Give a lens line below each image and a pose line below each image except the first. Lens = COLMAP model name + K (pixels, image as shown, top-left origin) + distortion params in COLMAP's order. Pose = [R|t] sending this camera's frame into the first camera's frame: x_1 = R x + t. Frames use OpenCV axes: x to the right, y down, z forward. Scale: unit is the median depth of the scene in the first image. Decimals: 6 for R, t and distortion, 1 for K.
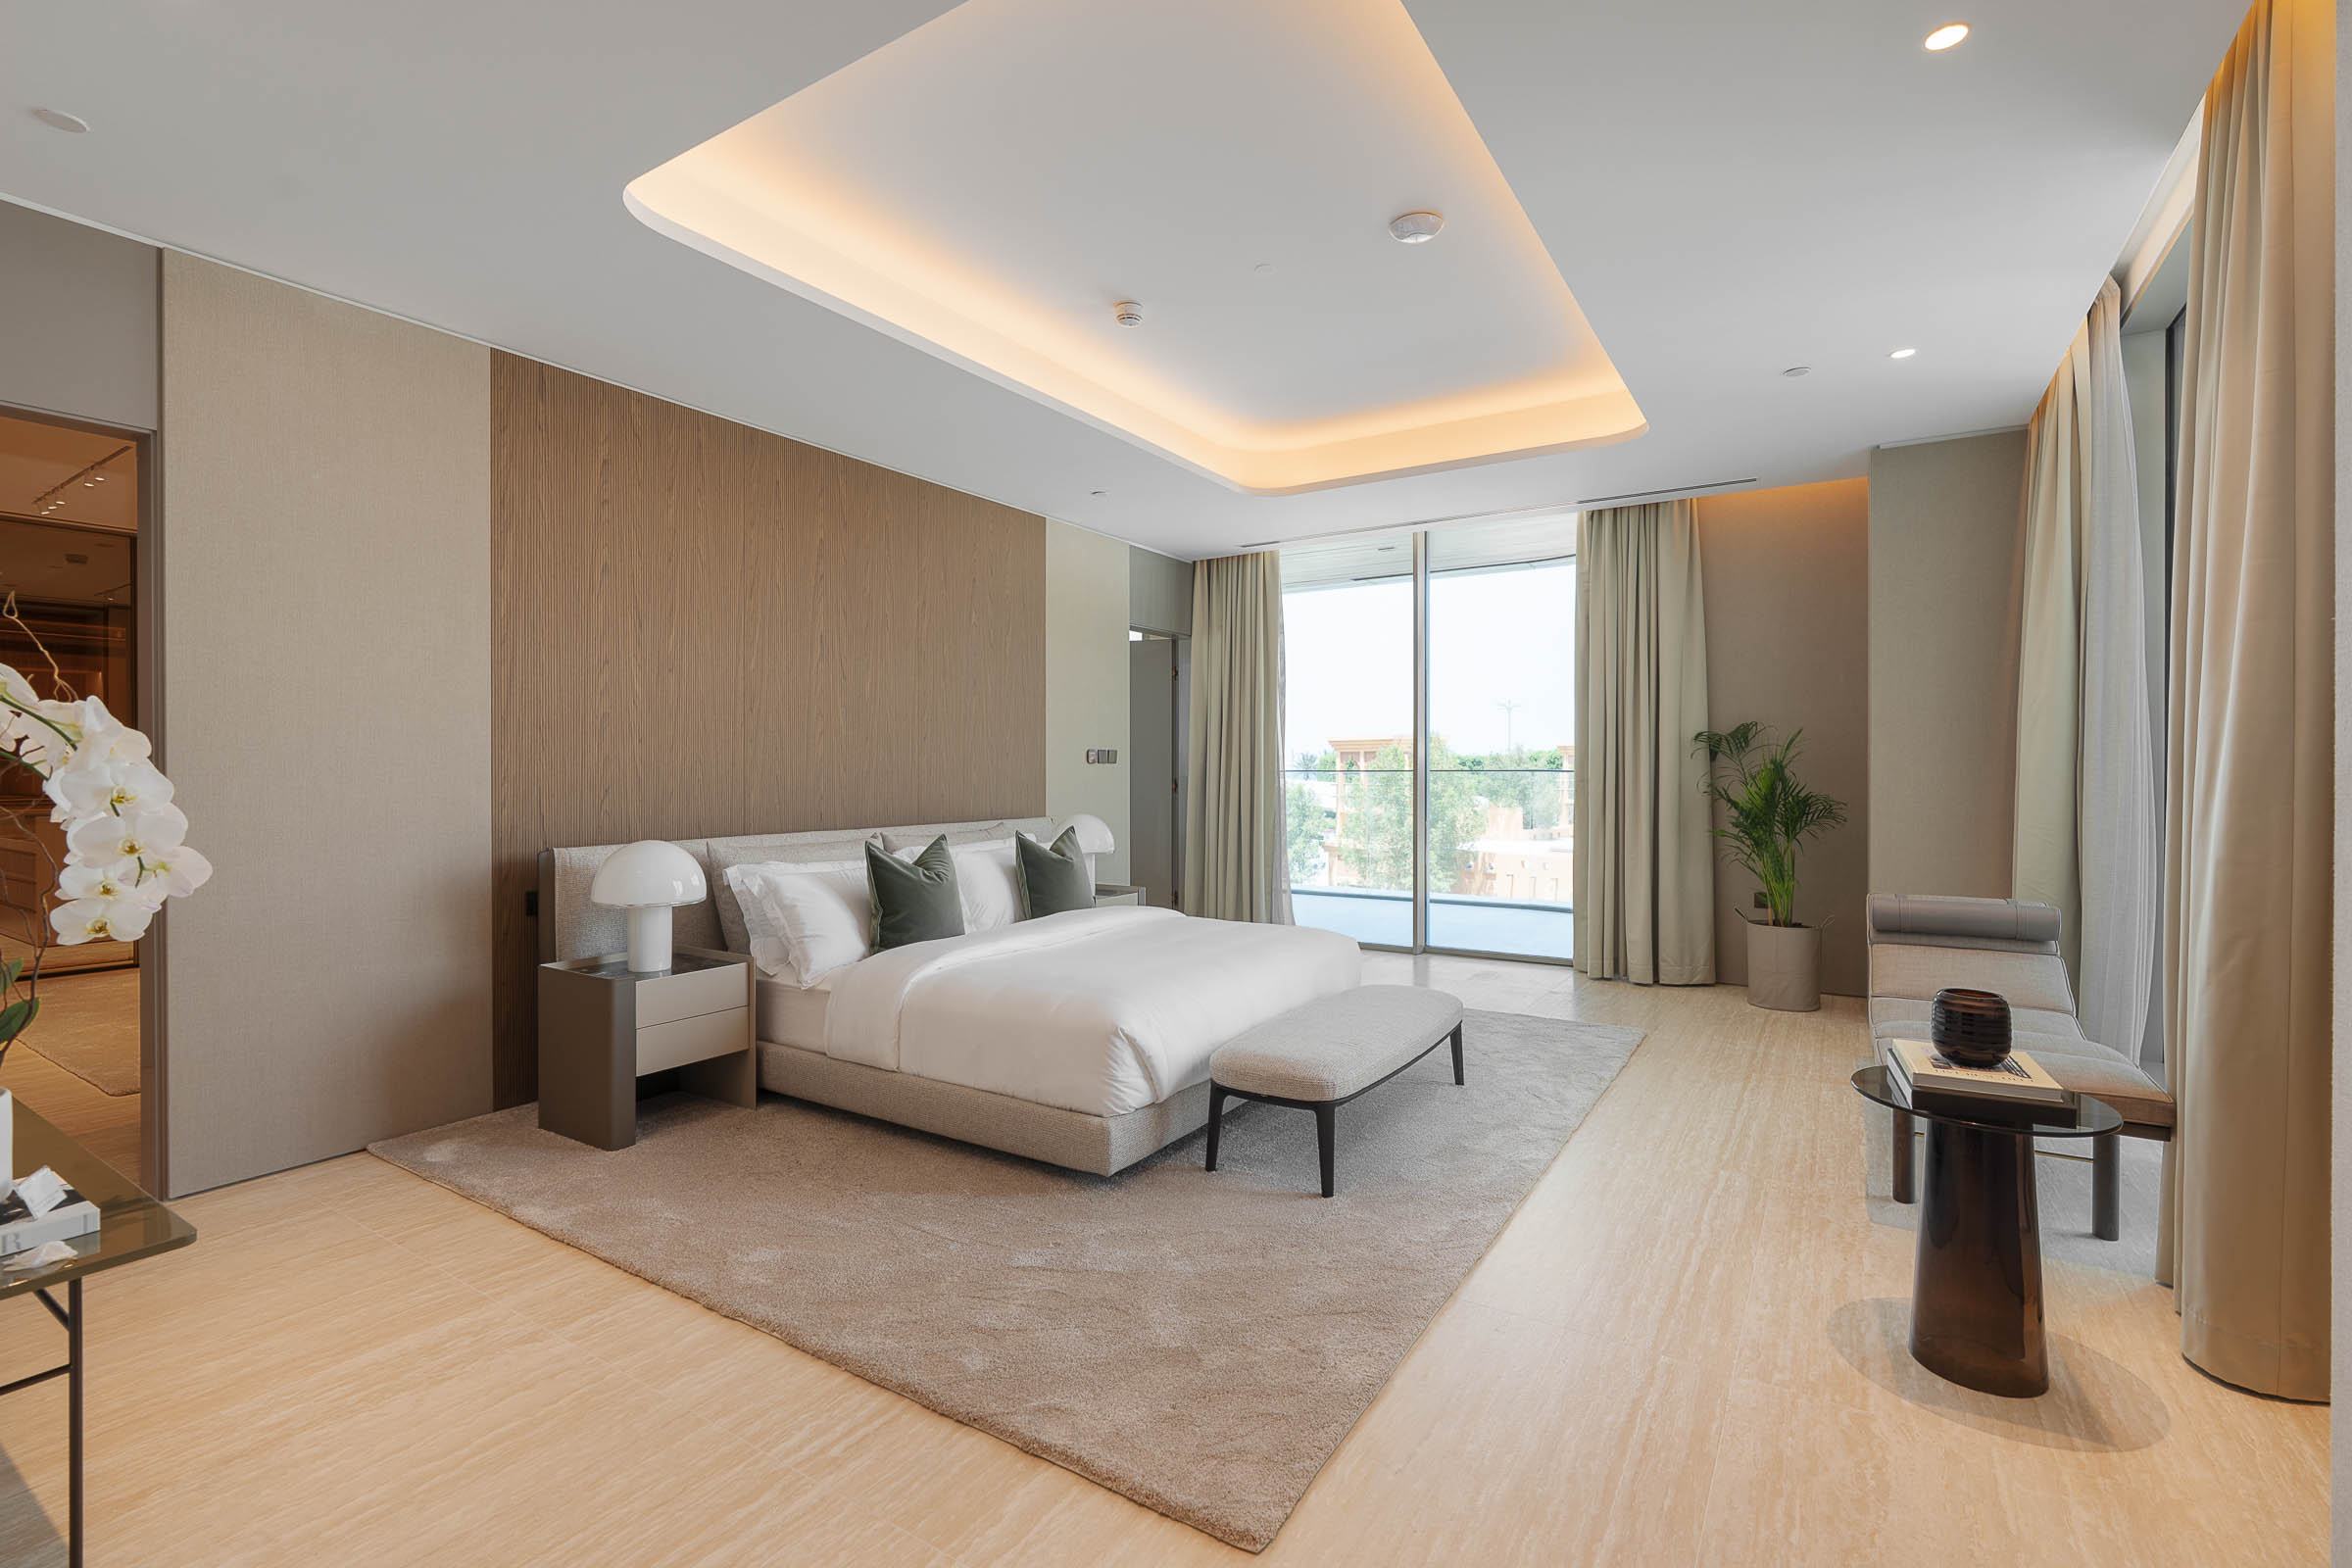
lens RADIAL K [[1069.2, 0, 1177.6], [0, 1069.2, 789.4], [0, 0, 1]] dist [-0.003203, 0.000661]
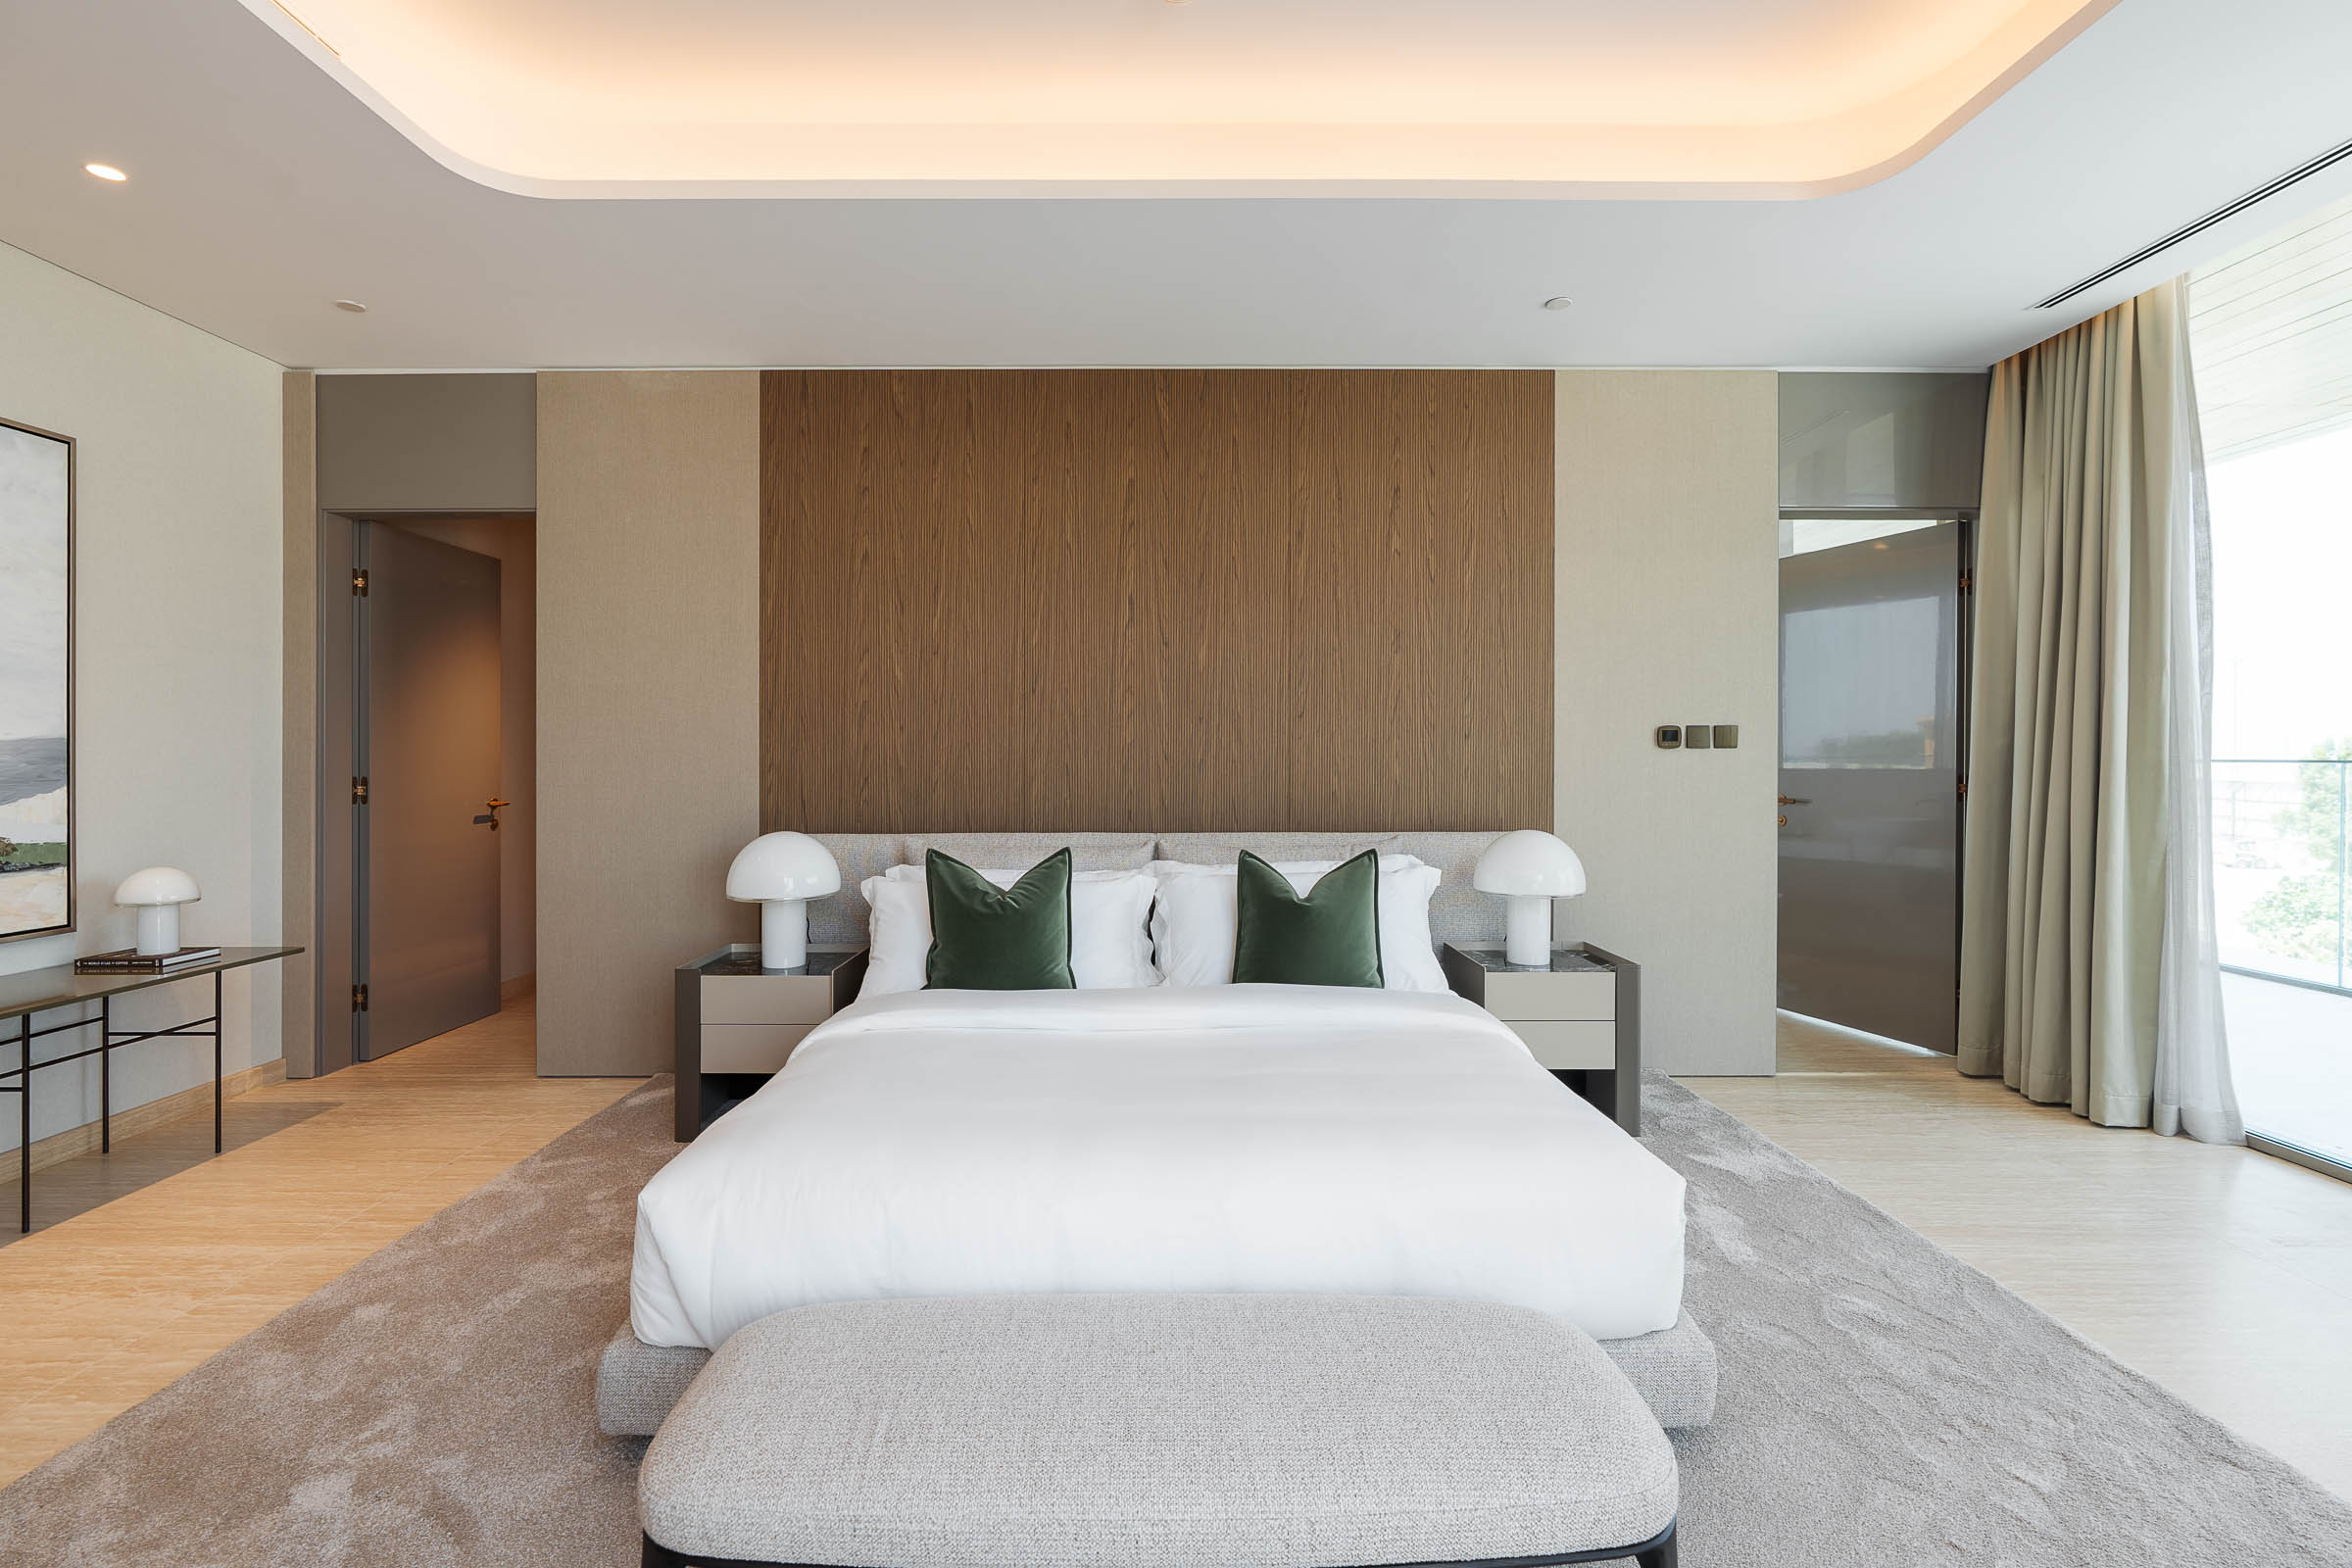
lens RADIAL K [[1069.2, 0, 1171.9], [0, 1069.2, 760.6], [0, 0, 1]] dist [-0.003203, 0.000661]
pose [[0.535431, 0.007827, -0.844543, 0.452553], [-0.017092, 0.999853, -0.001570, -0.018482], [0.844406, 0.015276, 0.535485, 0.691431]]
